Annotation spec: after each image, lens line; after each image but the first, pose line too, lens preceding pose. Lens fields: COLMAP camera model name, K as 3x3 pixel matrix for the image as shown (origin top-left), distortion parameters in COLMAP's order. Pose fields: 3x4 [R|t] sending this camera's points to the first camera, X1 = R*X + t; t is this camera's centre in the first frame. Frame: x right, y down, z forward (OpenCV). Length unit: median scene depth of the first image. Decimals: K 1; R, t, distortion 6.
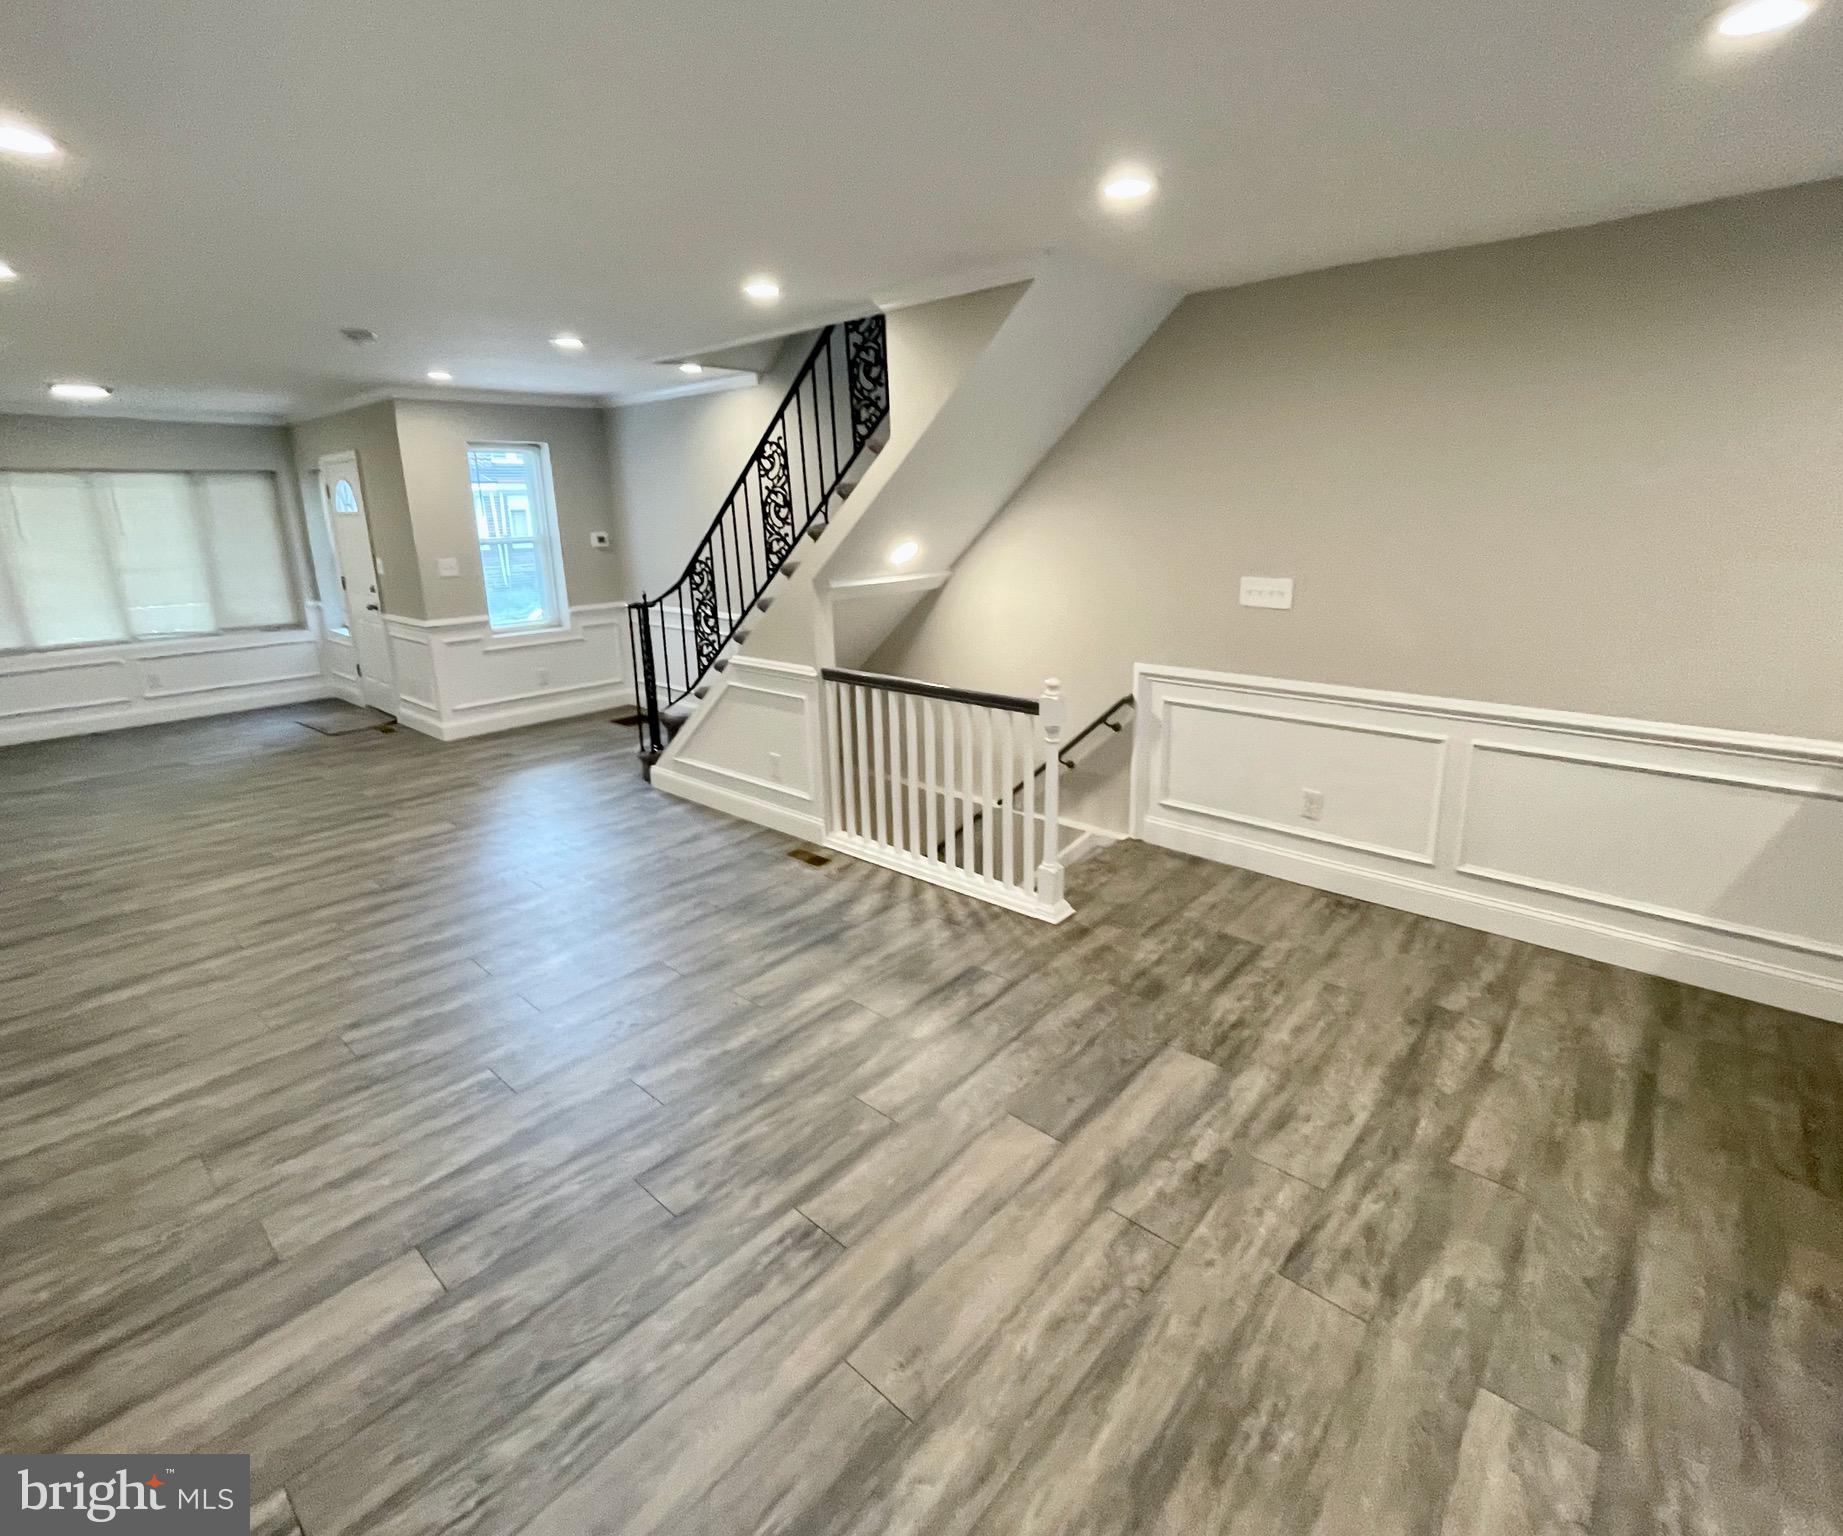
lens RADIAL K [[890.9, 0, 936.7], [0, 890.9, 716.2], [0, 0, 1]] dist [-0.001426, 0.001573]
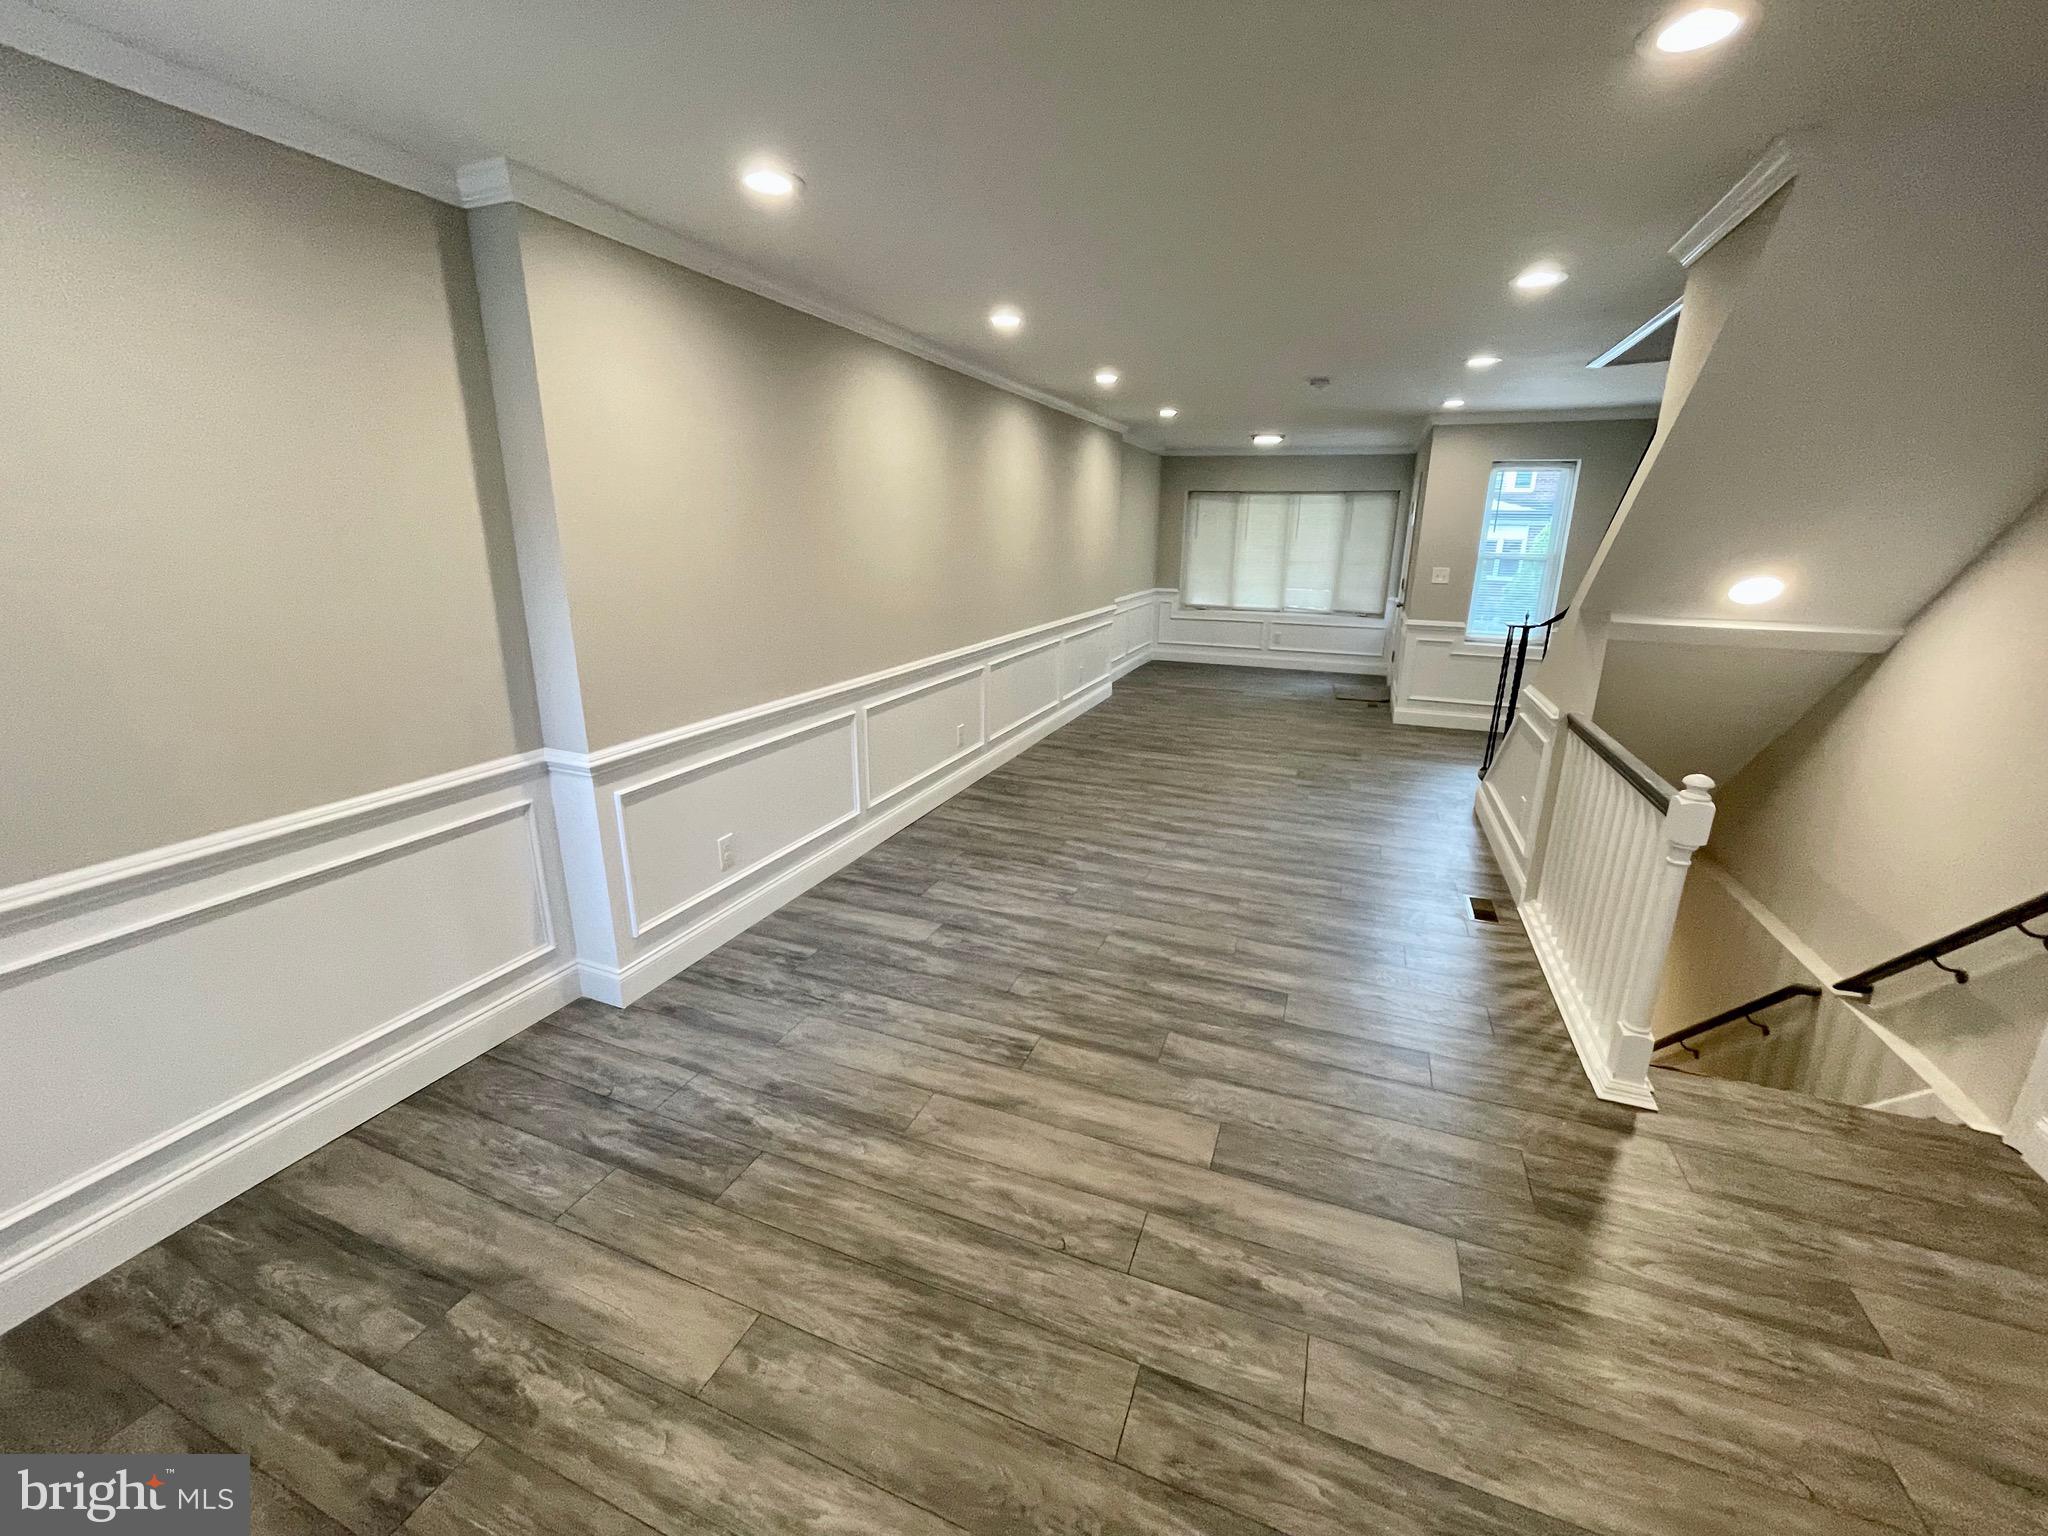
lens RADIAL K [[829.6, 0, 1022.7], [0, 829.6, 760.5], [0, 0, 1]] dist [-0.002033, 0.000753]
pose [[0.337627, 0.279539, -0.898814, 0.641455], [-0.241988, 0.948567, 0.204113, -0.069791], [0.909643, 0.148588, 0.387907, 0.326152]]
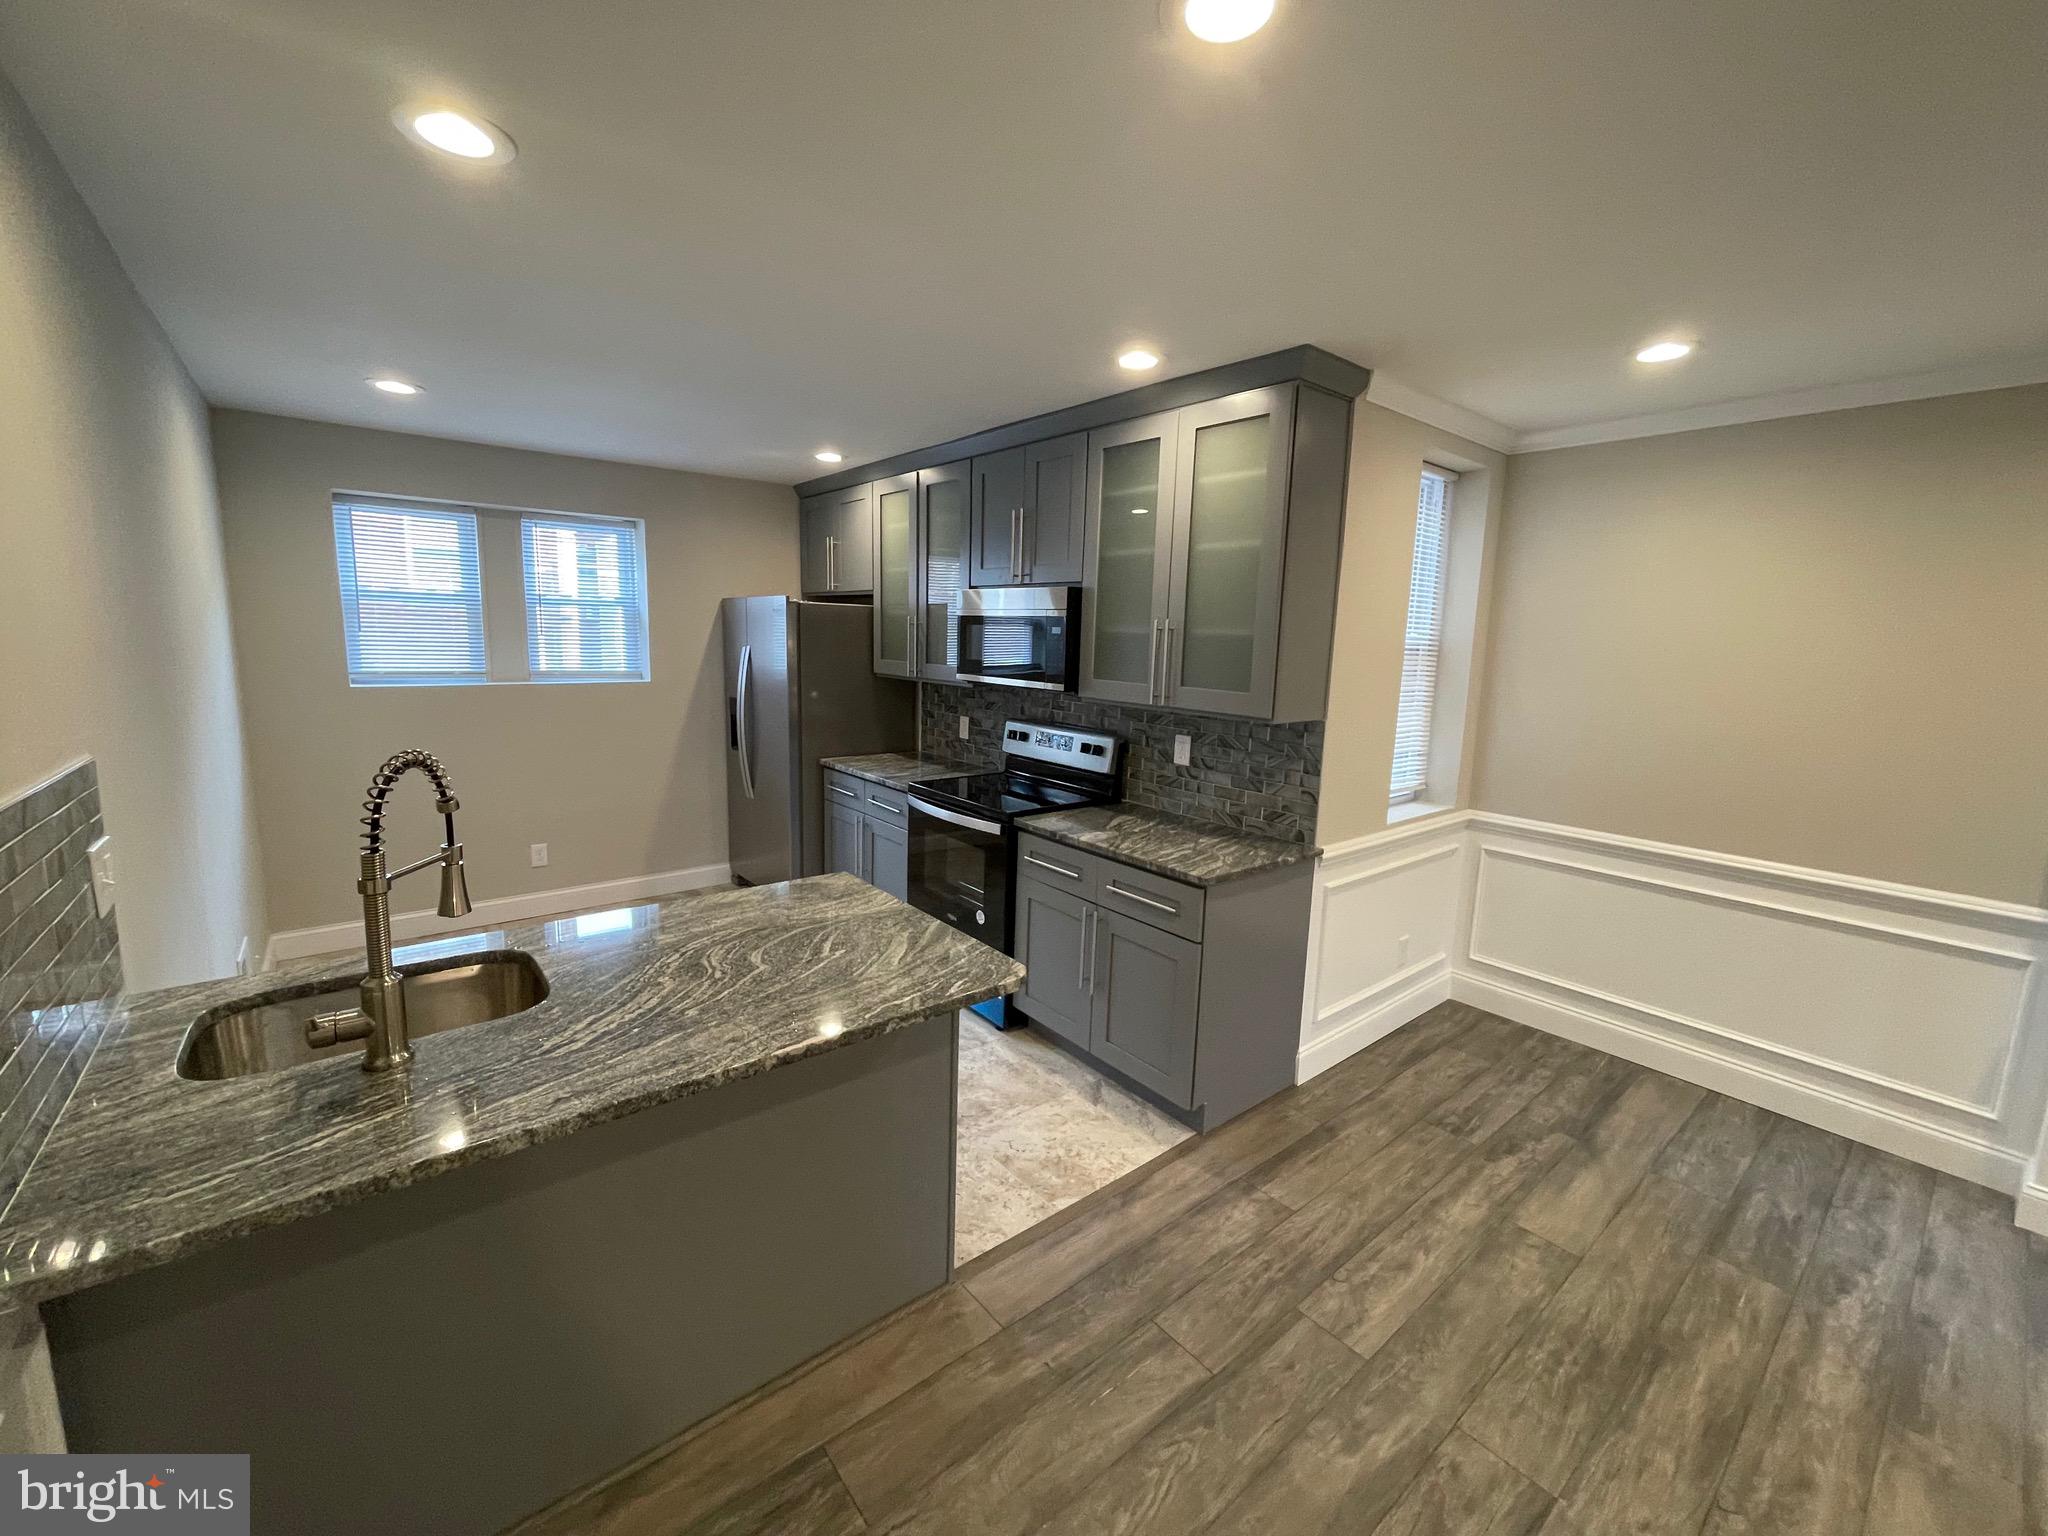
lens RADIAL K [[829.6, 0, 1021.0], [0, 829.6, 756.6], [0, 0, 1]] dist [-0.002033, 0.000753]
pose [[-0.986072, -0.028483, 0.163862, 0.546992], [0.034494, 0.928782, 0.369017, -0.259547], [-0.162702, 0.369530, -0.914864, 1.080423]]
